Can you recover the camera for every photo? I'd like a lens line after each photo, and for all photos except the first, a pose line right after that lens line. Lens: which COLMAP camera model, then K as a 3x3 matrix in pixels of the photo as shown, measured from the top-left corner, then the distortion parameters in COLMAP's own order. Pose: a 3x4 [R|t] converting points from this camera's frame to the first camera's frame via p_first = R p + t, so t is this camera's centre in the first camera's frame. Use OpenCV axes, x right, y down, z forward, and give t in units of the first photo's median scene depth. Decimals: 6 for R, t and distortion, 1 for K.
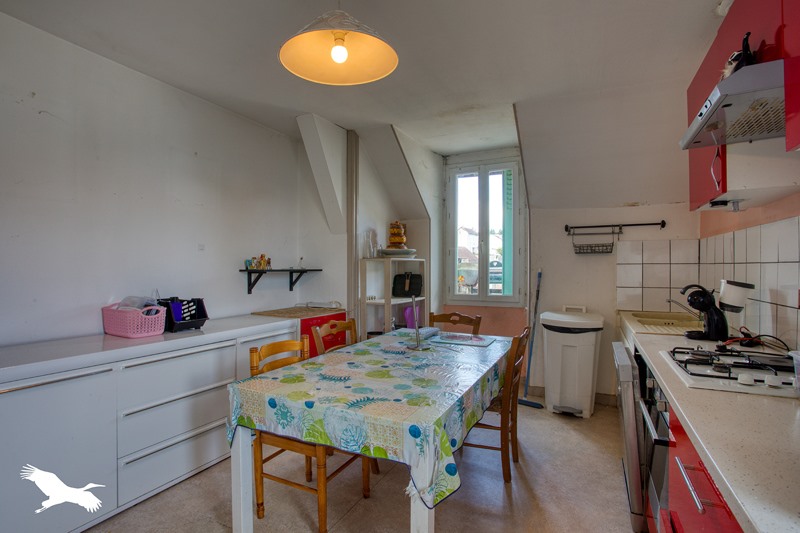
lens RADIAL K [[393.6, 0, 400.0], [0, 393.6, 266.5], [0, 0, 1]] dist [-0.038129, 0.000127]
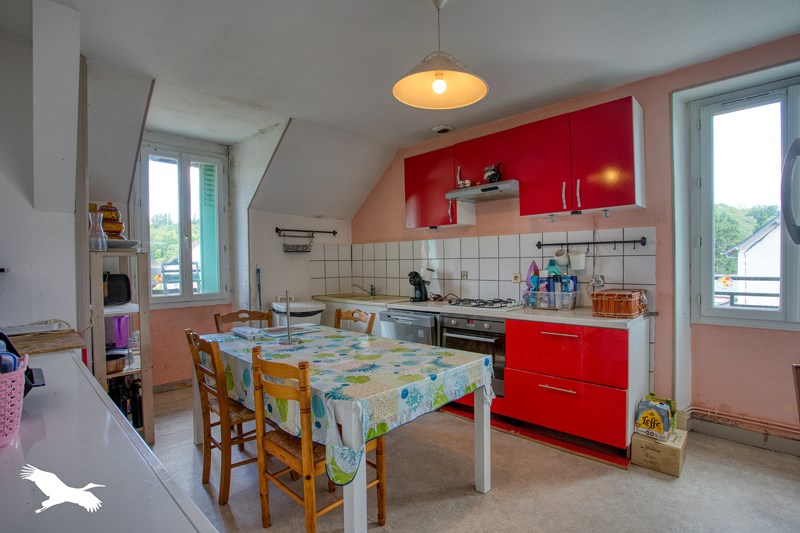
lens RADIAL K [[379.6, 0, 400.0], [0, 379.6, 266.5], [0, 0, 1]] dist [-0.069944, -0.000092]
pose [[0.302806, -0.010399, 0.952996, -0.618188], [0.012031, 0.999903, 0.007088, 0.008891], [-0.952976, 0.009319, 0.302901, 0.355394]]
